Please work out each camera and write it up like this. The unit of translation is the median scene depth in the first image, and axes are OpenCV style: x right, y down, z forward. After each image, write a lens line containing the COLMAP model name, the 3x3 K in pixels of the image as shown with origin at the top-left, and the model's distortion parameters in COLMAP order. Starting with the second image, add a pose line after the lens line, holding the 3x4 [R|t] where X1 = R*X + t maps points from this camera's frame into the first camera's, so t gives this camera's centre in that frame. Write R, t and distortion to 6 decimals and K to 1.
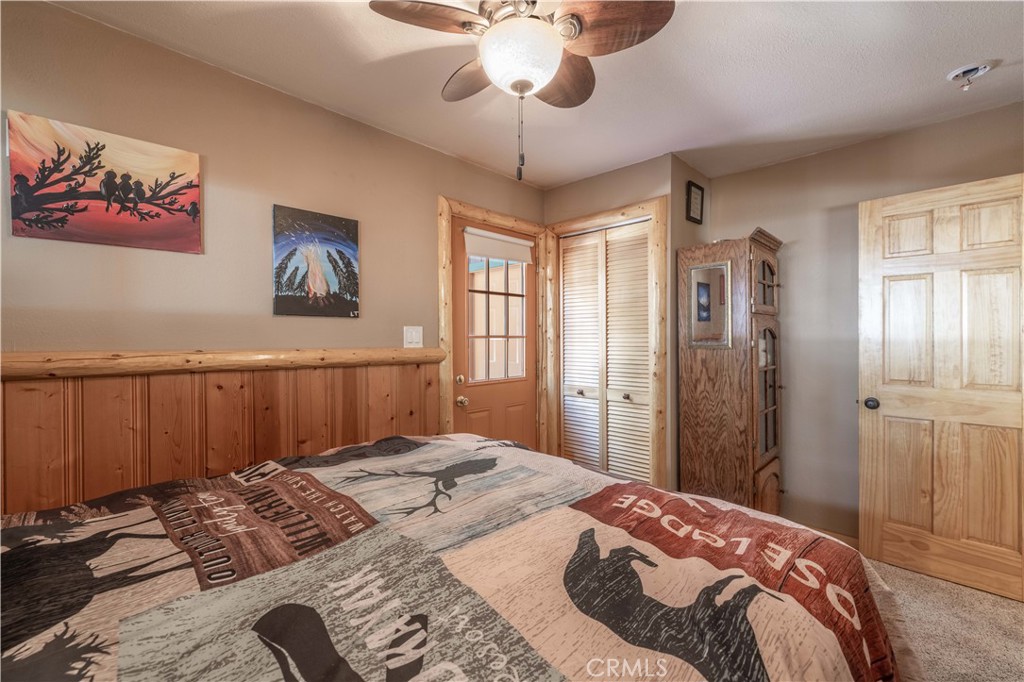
lens RADIAL K [[430.7, 0, 512.0], [0, 430.7, 341.0], [0, 0, 1]] dist [-0.000018, 0.000130]
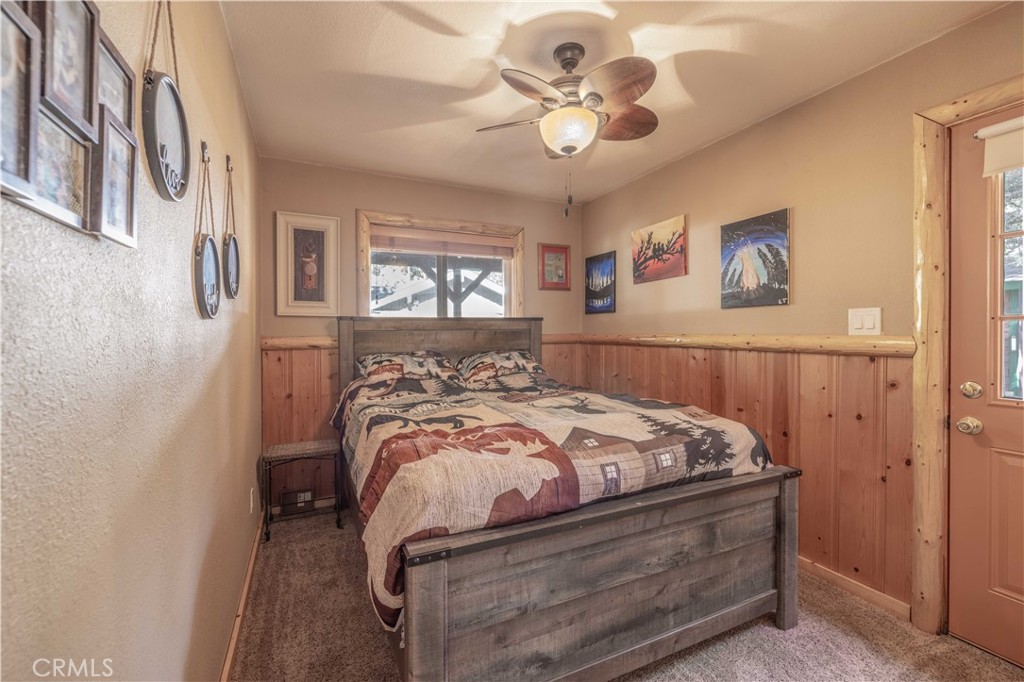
lens RADIAL K [[430.7, 0, 512.0], [0, 430.7, 341.0], [0, 0, 1]] dist [-0.000018, 0.000130]
pose [[-0.345616, 0.019627, -0.938171, 0.912222], [-0.002080, 0.999763, 0.021682, 0.012633], [0.938374, 0.009445, -0.345494, 0.830785]]
